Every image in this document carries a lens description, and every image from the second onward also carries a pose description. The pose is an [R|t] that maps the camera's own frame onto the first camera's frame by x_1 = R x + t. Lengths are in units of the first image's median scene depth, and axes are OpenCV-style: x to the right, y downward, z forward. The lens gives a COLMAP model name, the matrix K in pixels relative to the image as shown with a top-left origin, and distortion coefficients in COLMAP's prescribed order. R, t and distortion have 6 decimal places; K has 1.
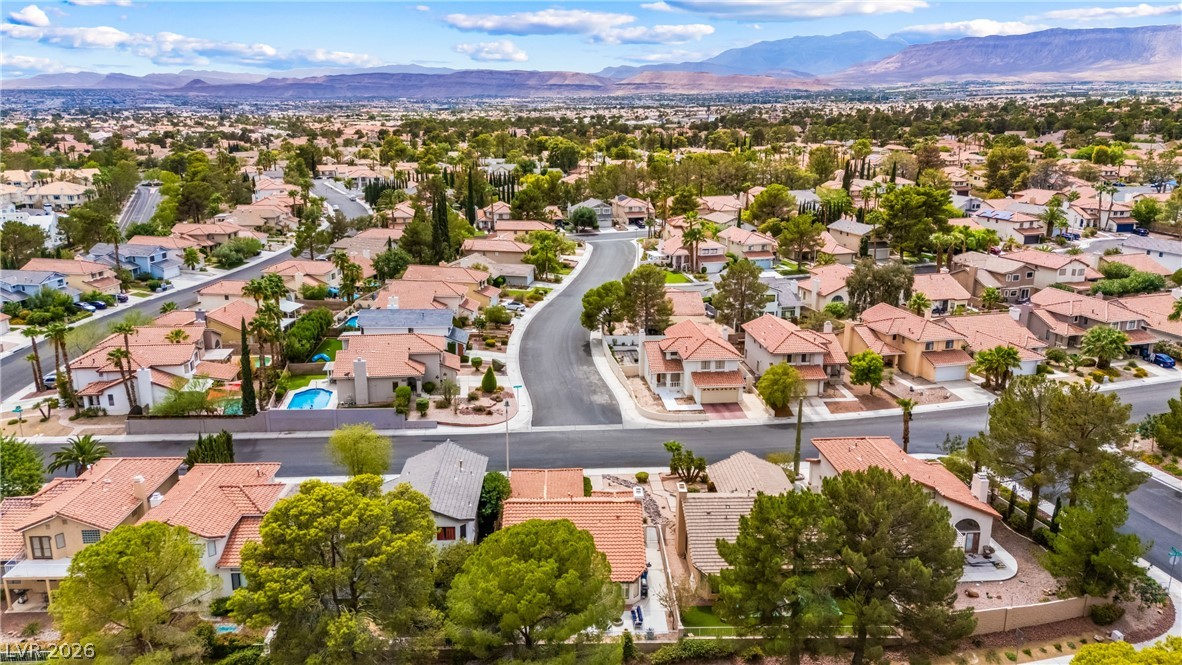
lens RADIAL K [[886.2, 0, 593.6], [0, 886.2, 334.4], [0, 0, 1]] dist [0.082991, -0.087840]
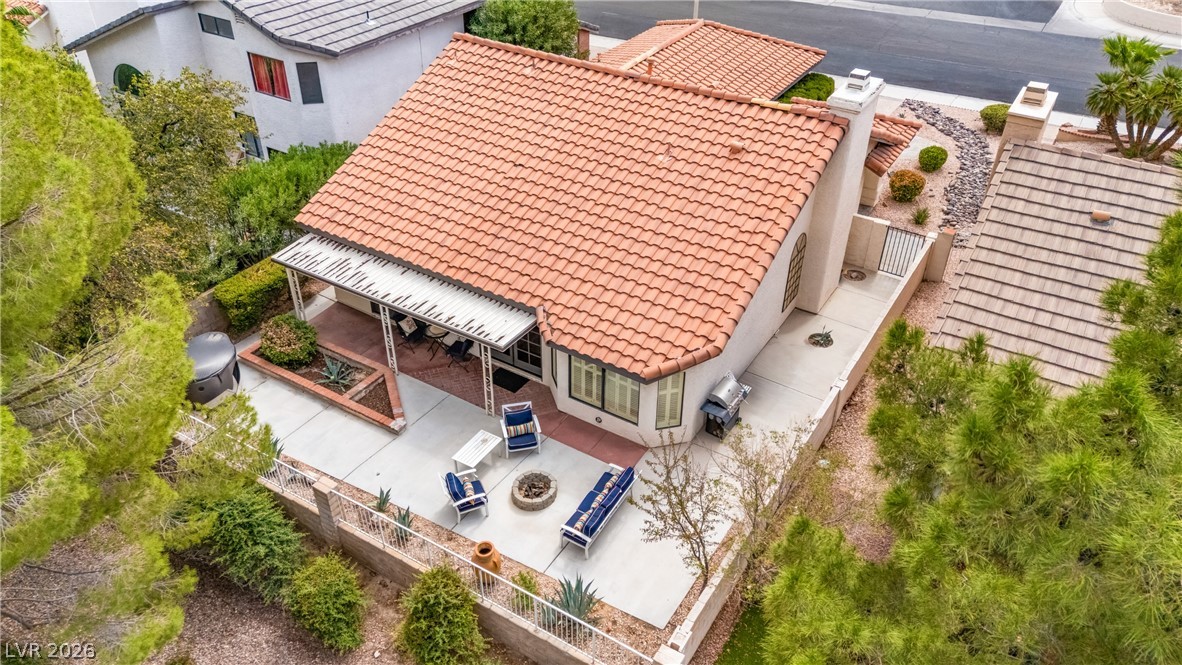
lens RADIAL K [[886.2, 0, 593.6], [0, 886.2, 334.4], [0, 0, 1]] dist [0.082991, -0.087840]
pose [[0.837811, 0.318439, -0.443474, 0.088031], [-0.151793, 0.916119, 0.371058, 0.106973], [0.524434, -0.243561, 0.815872, 0.487309]]
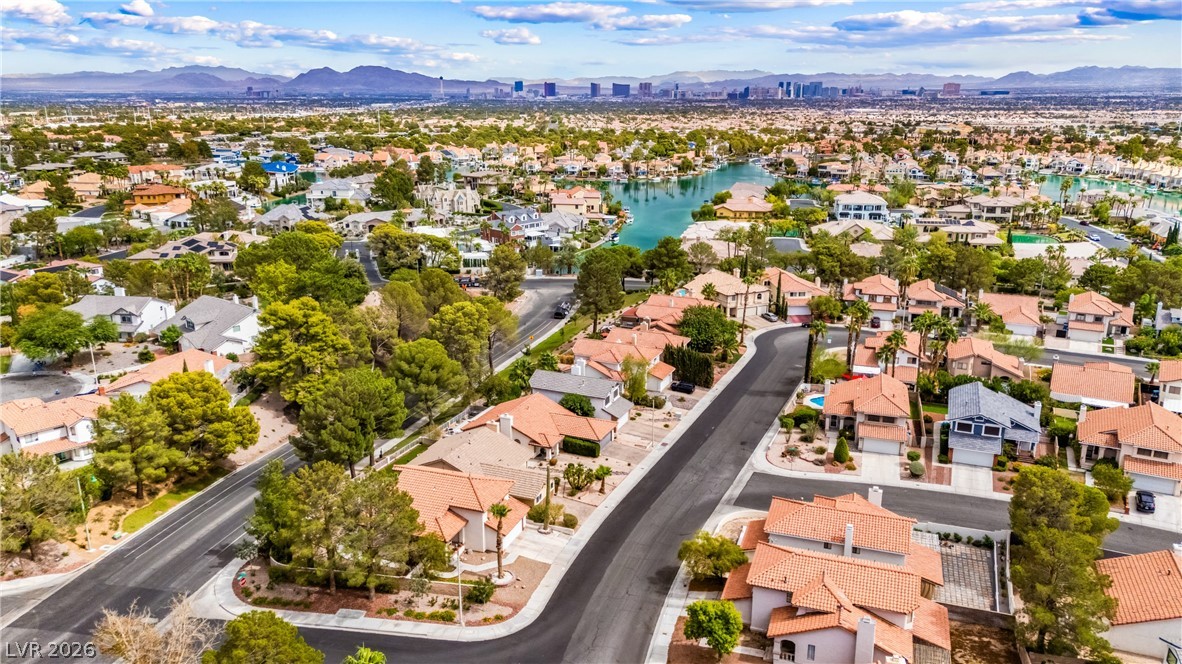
lens RADIAL K [[878.2, 0, 591.0], [0, 878.2, 332.0], [0, 0, 1]] dist [0.069683, -0.068845]
pose [[-0.425786, 0.259505, -0.866812, 0.916773], [-0.234833, 0.893470, 0.382838, -0.421809], [0.873819, 0.366564, -0.319487, 1.086784]]
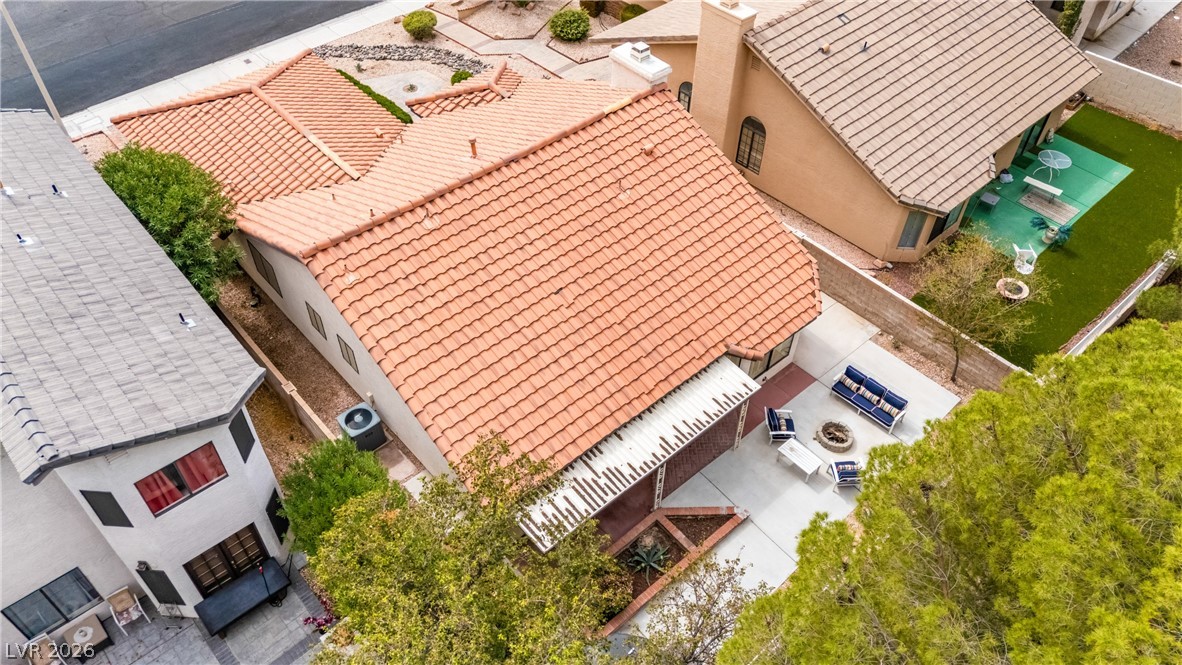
lens RADIAL K [[886.2, 0, 593.6], [0, 886.2, 334.4], [0, 0, 1]] dist [0.082991, -0.087840]
pose [[0.759310, -0.460553, 0.459716, -0.113987], [0.156641, 0.815052, 0.557812, 0.048517], [-0.631595, -0.351542, 0.691018, 0.505770]]
